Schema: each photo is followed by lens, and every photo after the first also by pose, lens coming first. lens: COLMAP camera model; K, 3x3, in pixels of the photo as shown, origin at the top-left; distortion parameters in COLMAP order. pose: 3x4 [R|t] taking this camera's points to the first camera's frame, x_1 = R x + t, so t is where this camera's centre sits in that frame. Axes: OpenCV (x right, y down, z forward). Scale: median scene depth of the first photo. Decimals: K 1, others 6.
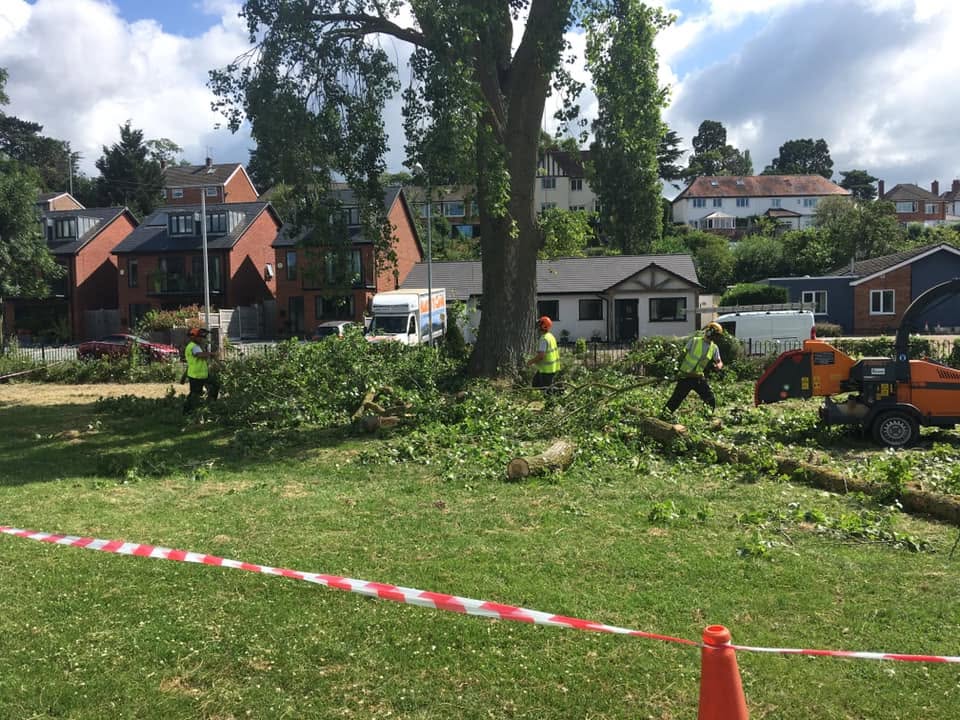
lens RADIAL K [[746.8, 0, 480.0], [0, 746.8, 360.0], [0, 0, 1]] dist [-0.002225, -0.001443]
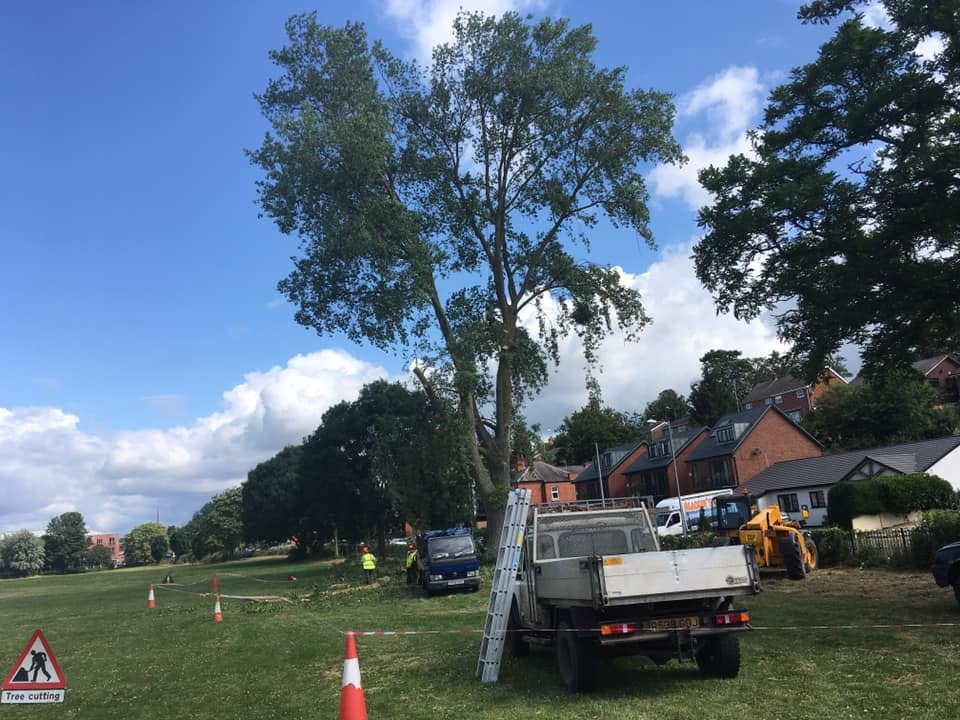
lens RADIAL K [[746.8, 0, 480.0], [0, 746.8, 360.0], [0, 0, 1]] dist [-0.002225, -0.001443]
pose [[0.484810, -0.205840, -0.850053, 0.953730], [0.017998, 0.974053, -0.225602, -0.024208], [0.874434, 0.094075, 0.475935, -0.098662]]
